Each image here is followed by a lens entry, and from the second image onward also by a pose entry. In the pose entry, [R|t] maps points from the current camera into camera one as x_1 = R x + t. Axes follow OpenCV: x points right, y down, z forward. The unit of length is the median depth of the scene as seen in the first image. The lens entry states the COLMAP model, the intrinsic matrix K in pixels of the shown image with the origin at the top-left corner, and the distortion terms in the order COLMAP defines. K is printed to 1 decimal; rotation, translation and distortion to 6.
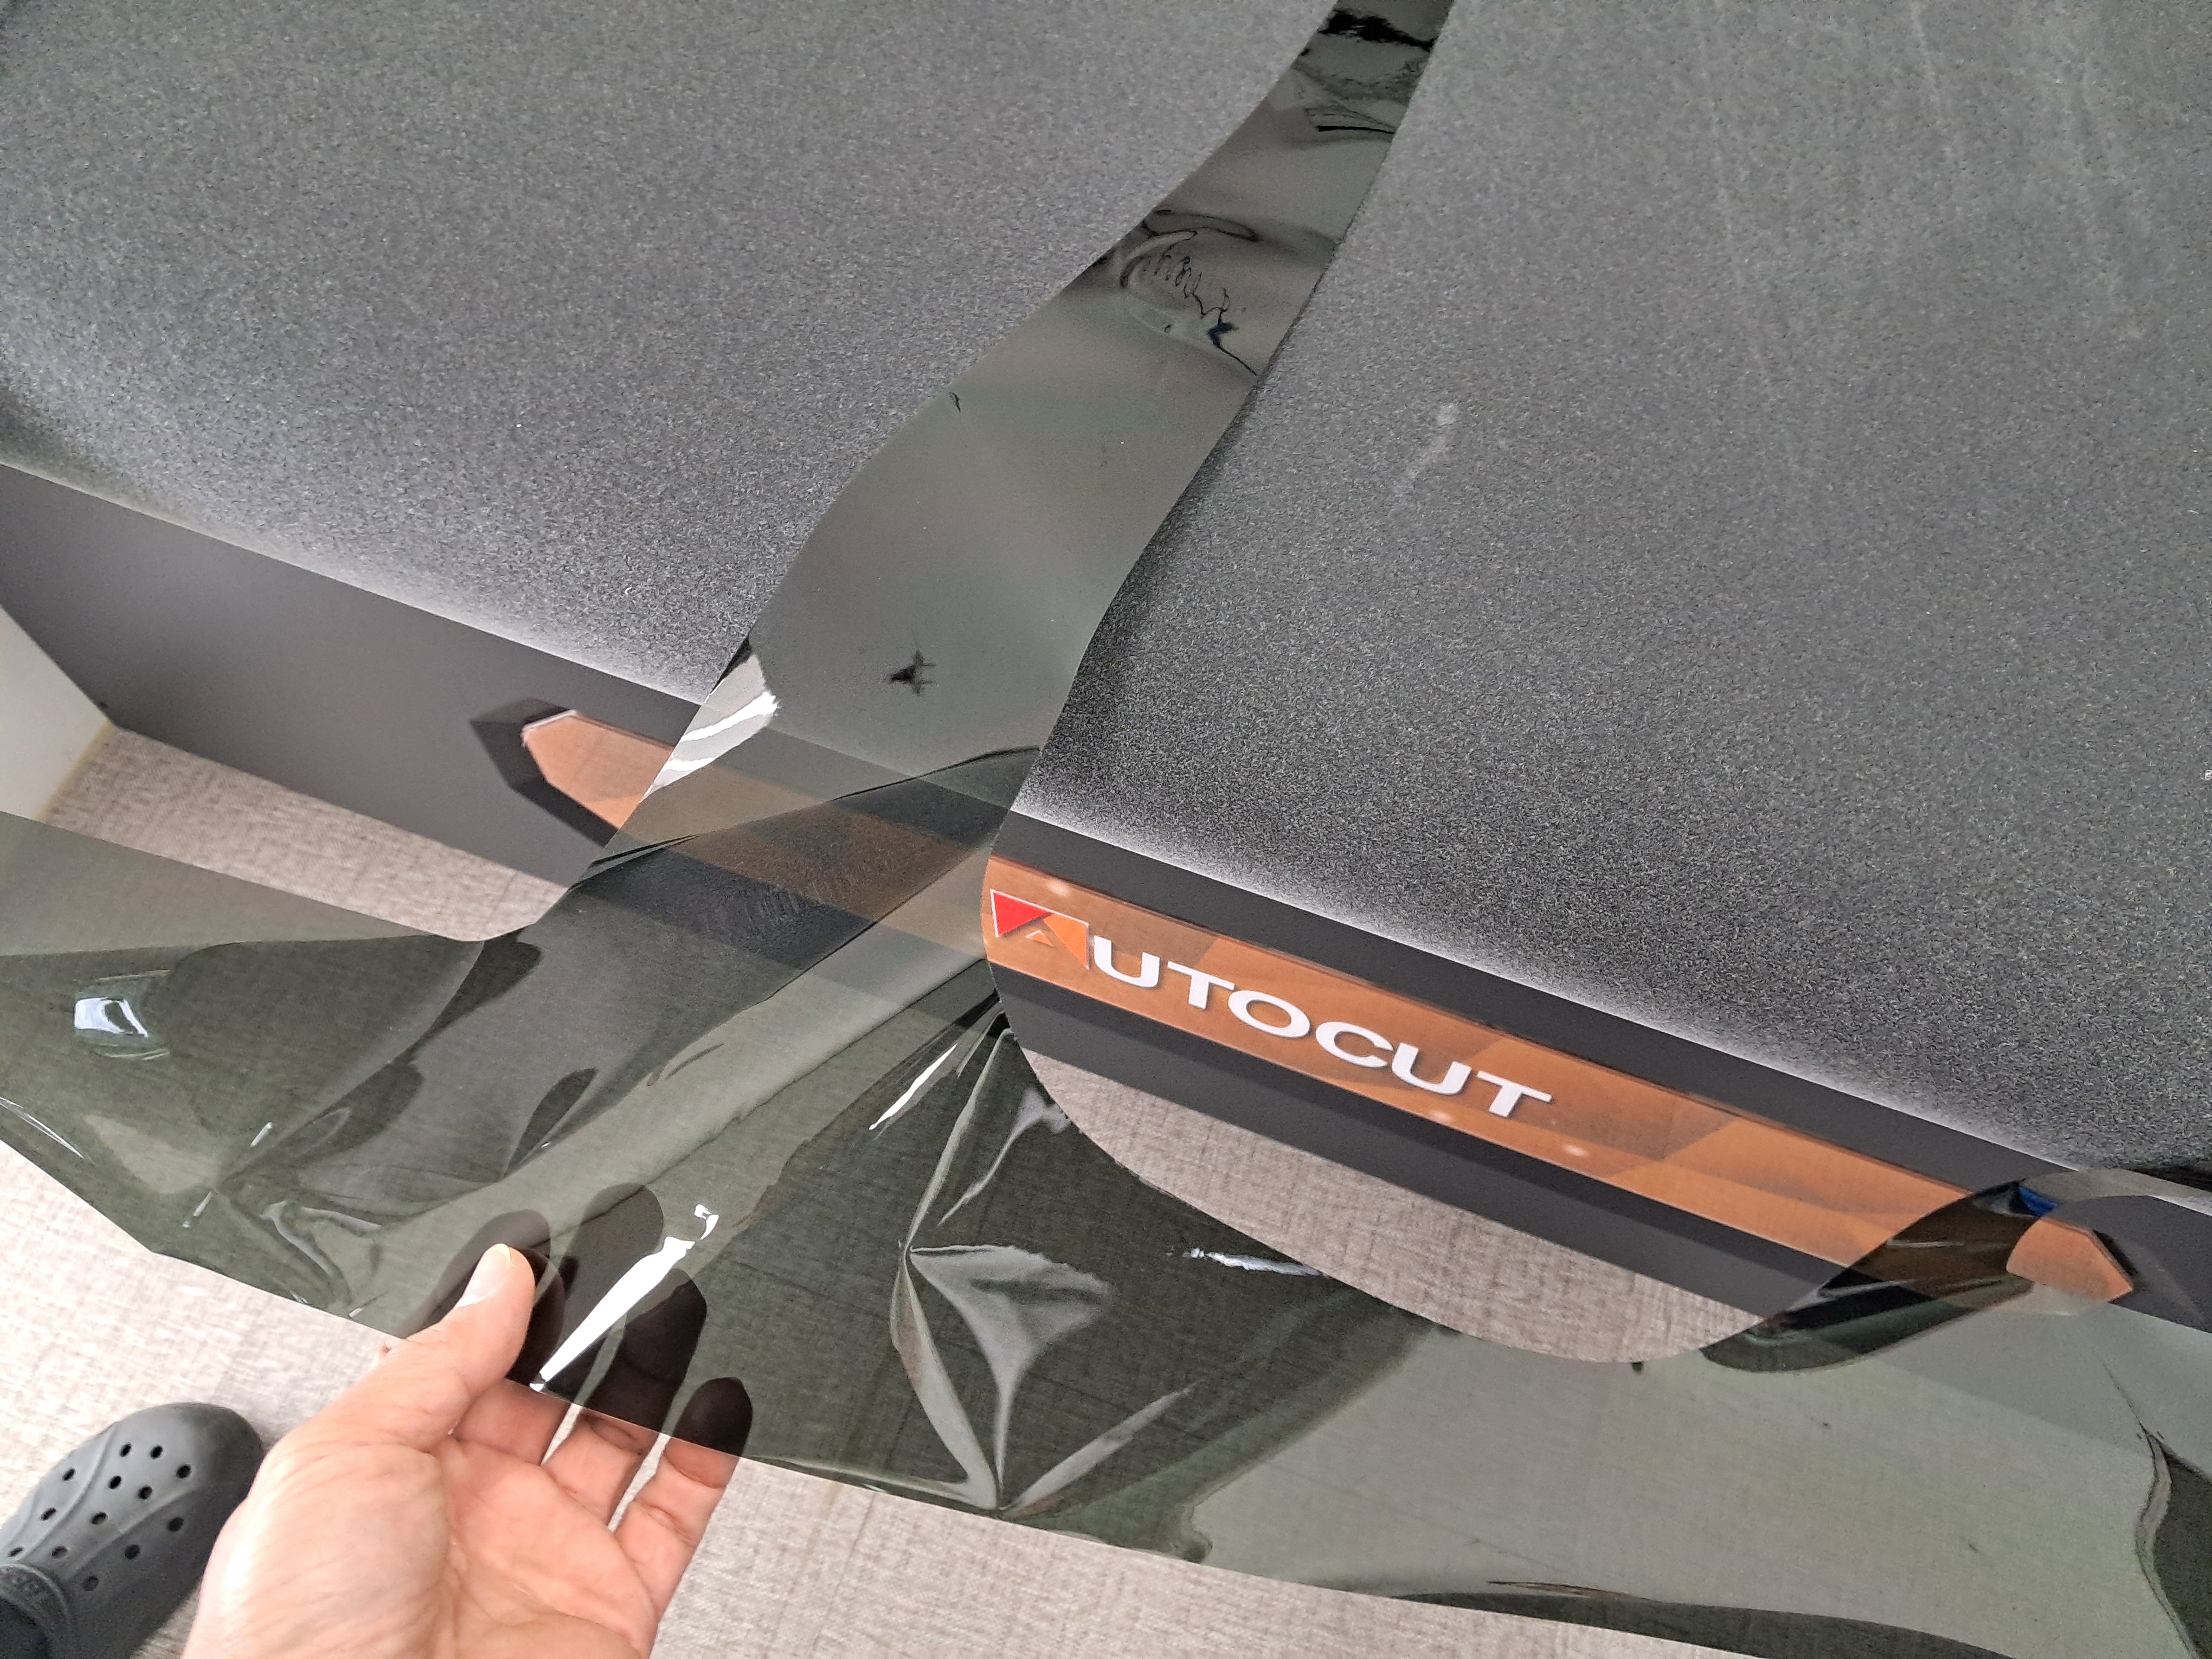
lens RADIAL K [[1724.5, 0, 1106.0], [0, 1724.5, 829.5], [0, 0, 1]] dist [0.002042, -0.003426]
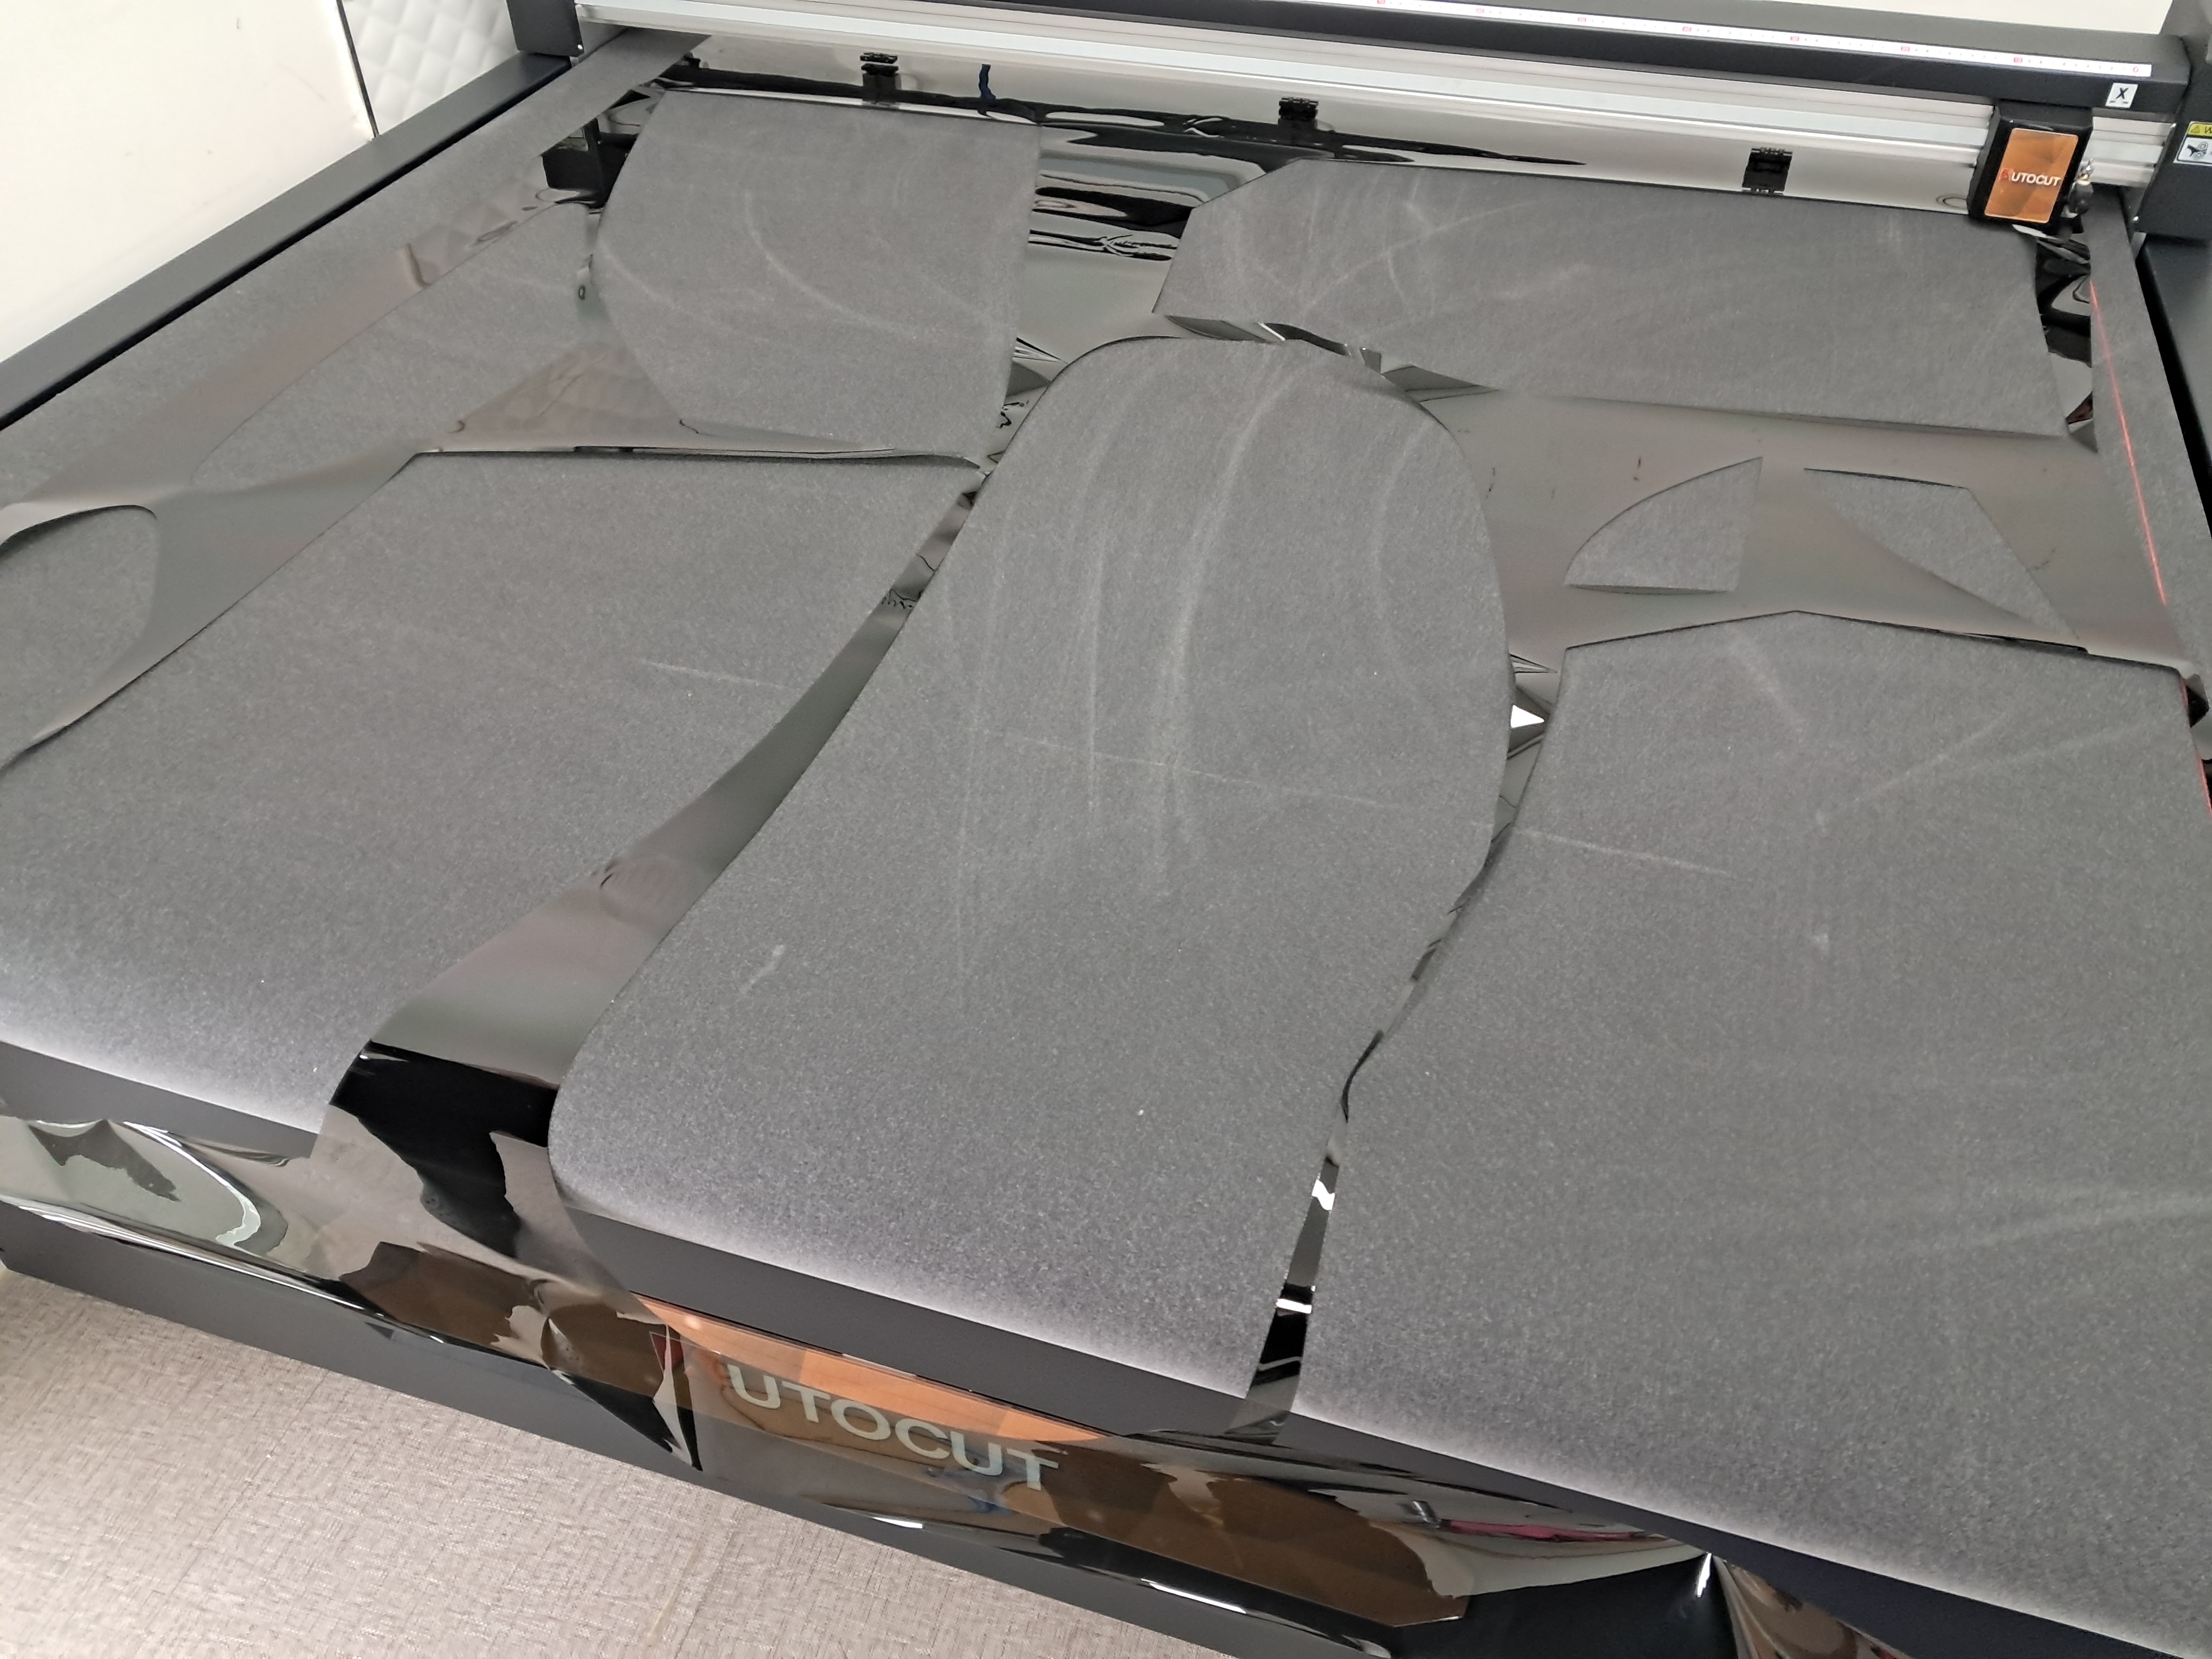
lens RADIAL K [[1661.9, 0, 1106.0], [0, 1661.9, 829.5], [0, 0, 1]] dist [0.008352, 0.001148]
pose [[0.998259, -0.040291, 0.043081, 0.423771], [0.052904, 0.934573, -0.351815, 0.248192], [-0.026087, 0.353482, 0.935078, -0.625824]]
